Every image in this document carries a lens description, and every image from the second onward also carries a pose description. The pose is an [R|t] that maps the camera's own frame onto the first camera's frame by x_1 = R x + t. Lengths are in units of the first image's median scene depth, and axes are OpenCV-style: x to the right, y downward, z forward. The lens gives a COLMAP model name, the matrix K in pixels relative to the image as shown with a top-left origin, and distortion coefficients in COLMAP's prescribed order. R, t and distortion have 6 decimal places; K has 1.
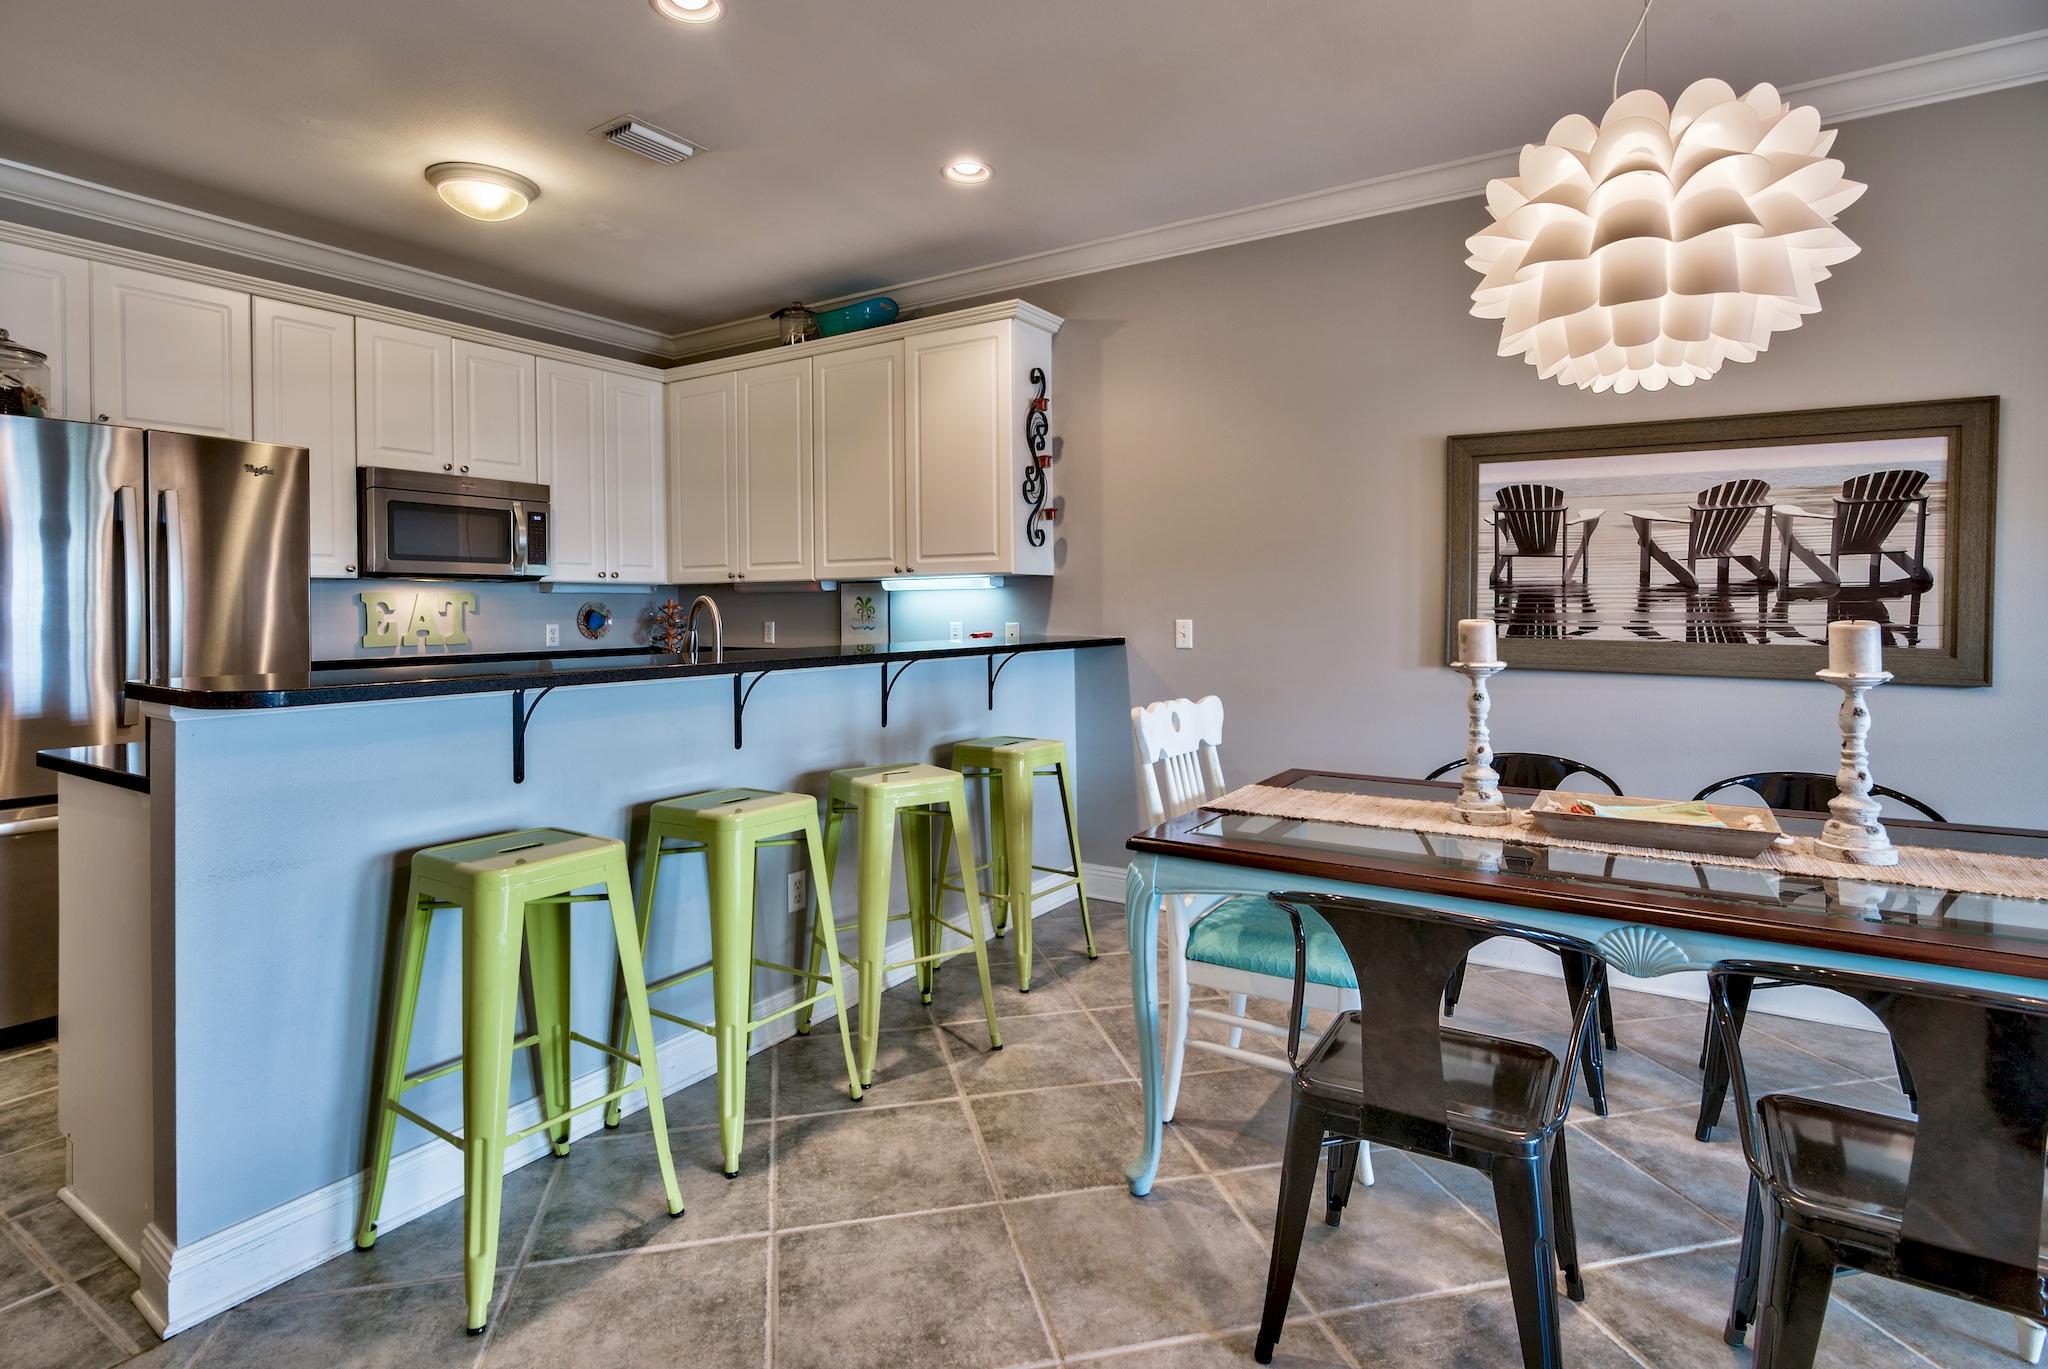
lens RADIAL K [[1032.3, 0, 1018.0], [0, 1032.3, 604.6], [0, 0, 1]] dist [0.000917, -0.002509]
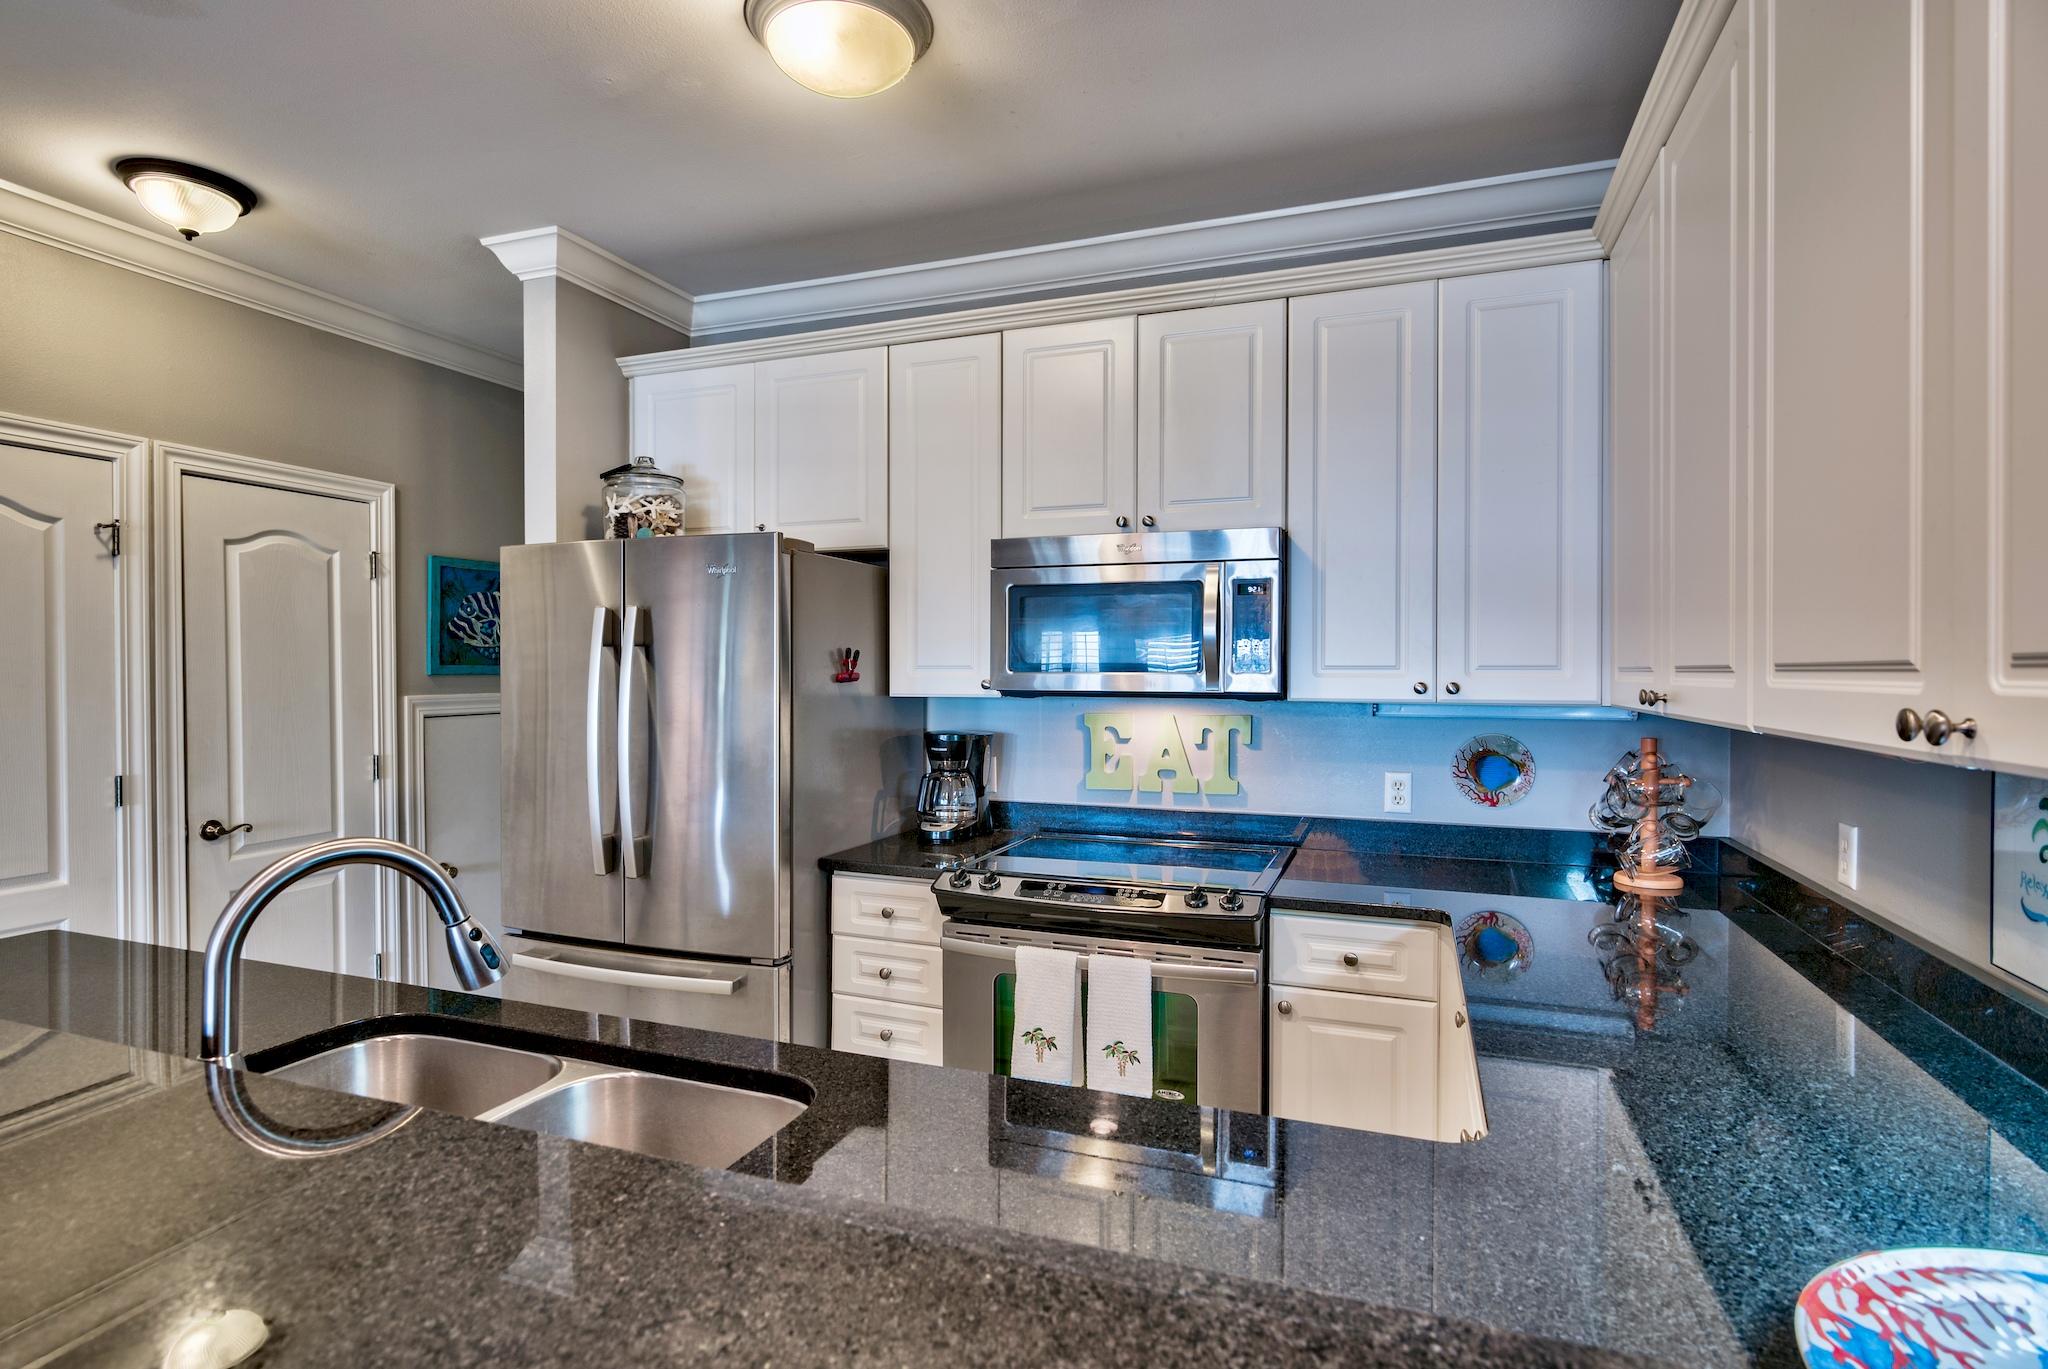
lens RADIAL K [[1032.3, 0, 1011.0], [0, 1032.3, 667.2], [0, 0, 1]] dist [0.000917, -0.002509]
pose [[0.192687, 0.006328, -0.981240, 0.051735], [0.000315, 0.999979, 0.006510, -0.046121], [0.981260, -0.001563, 0.192681, 0.788647]]
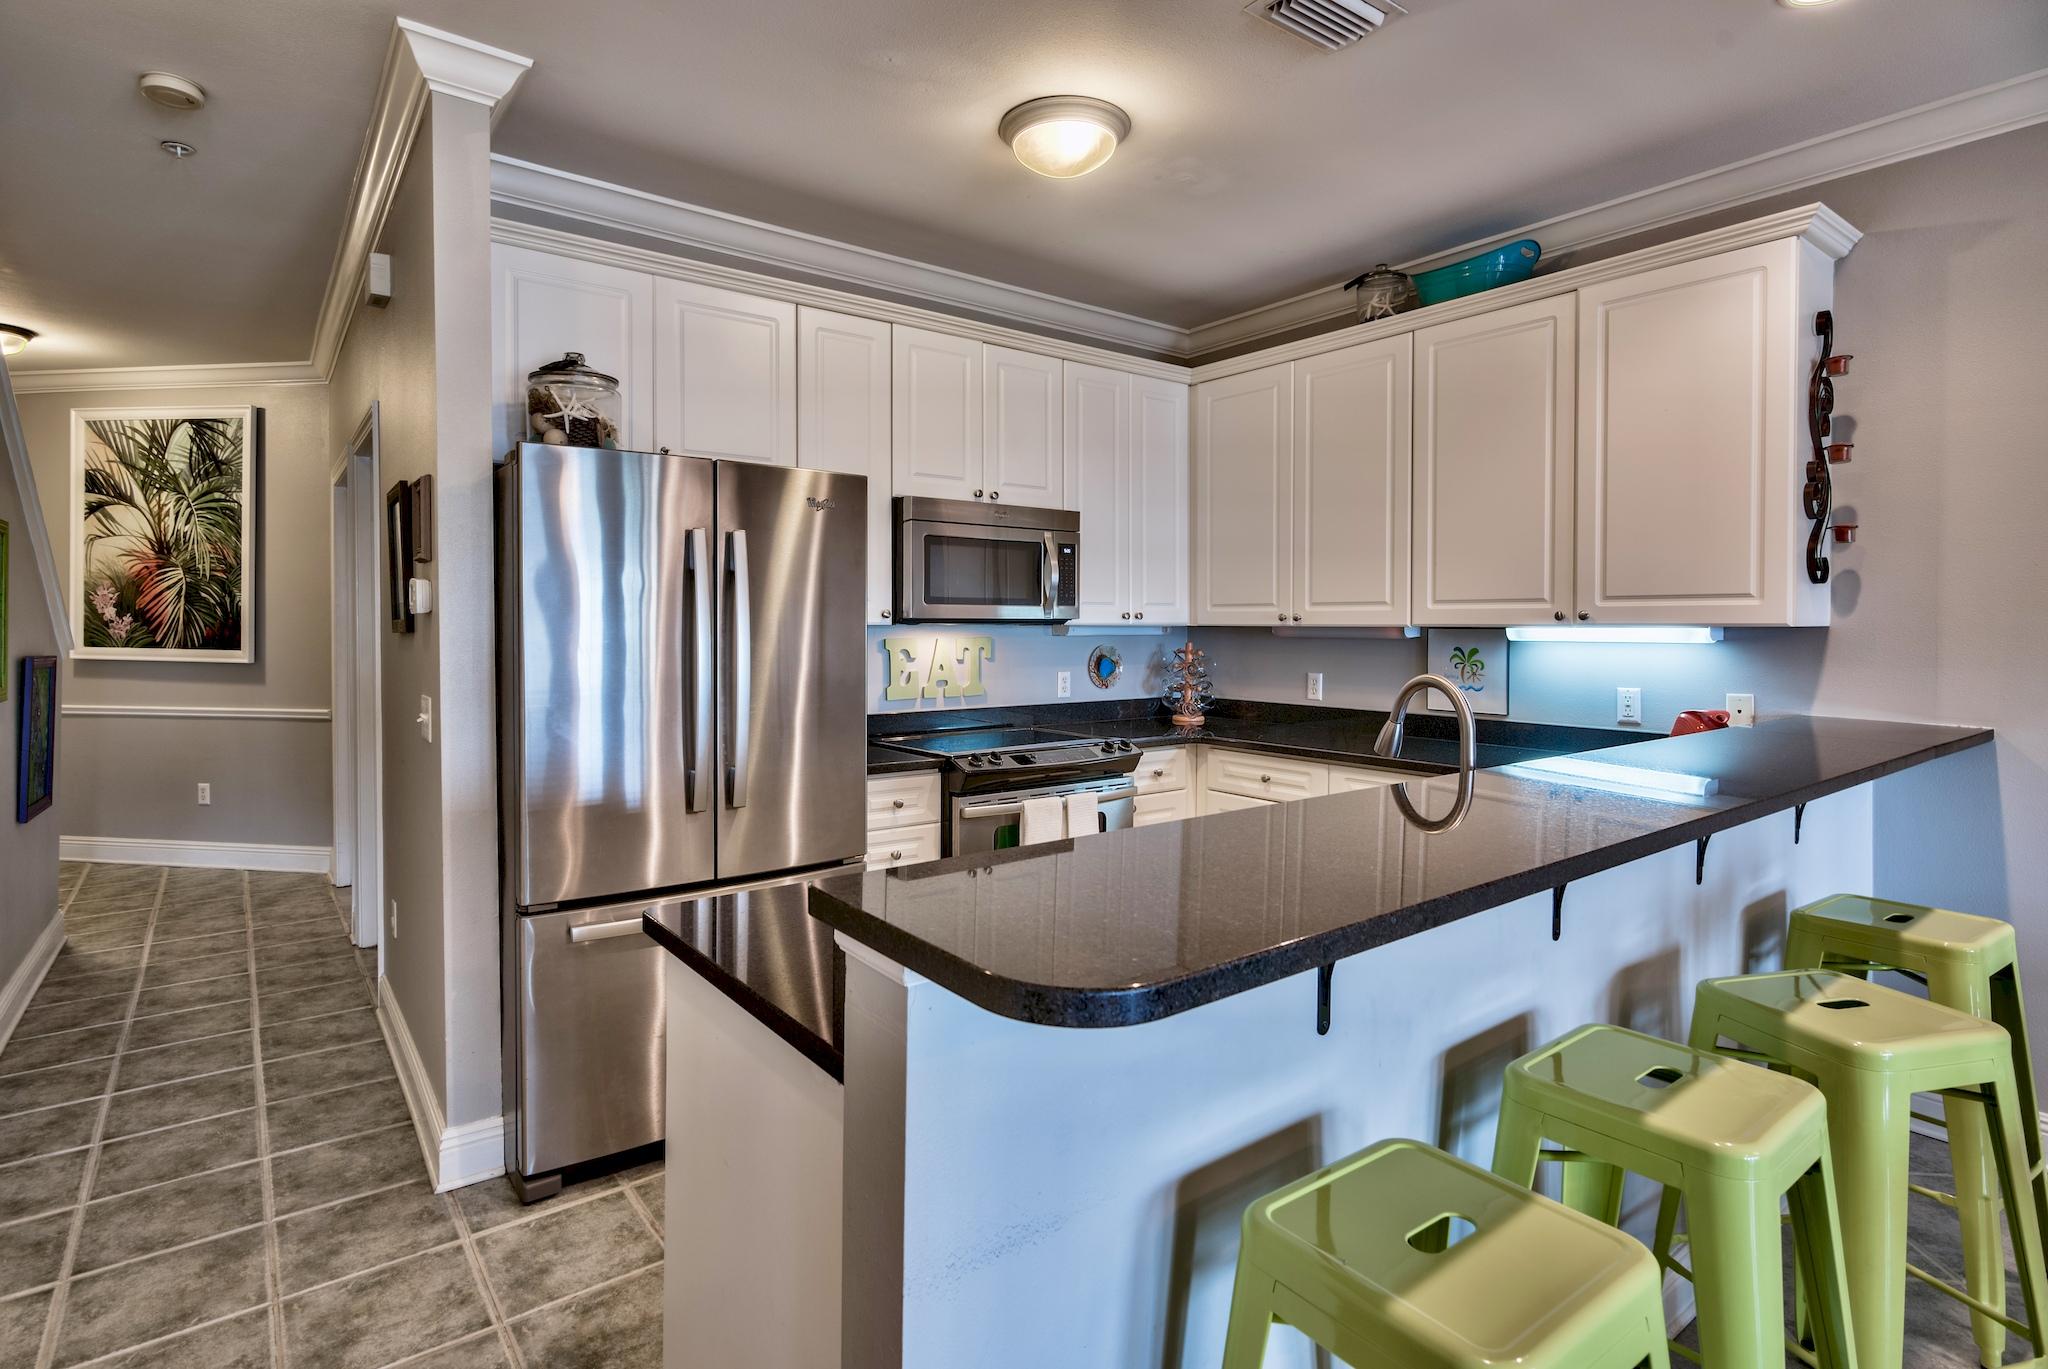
lens RADIAL K [[1032.3, 0, 1013.7], [0, 1032.3, 616.7], [0, 0, 1]] dist [0.000917, -0.002509]
pose [[0.940239, 0.006650, -0.340450, -0.224847], [-0.008103, 0.999963, -0.002847, -0.027895], [0.340418, 0.005435, 0.940258, 0.199179]]
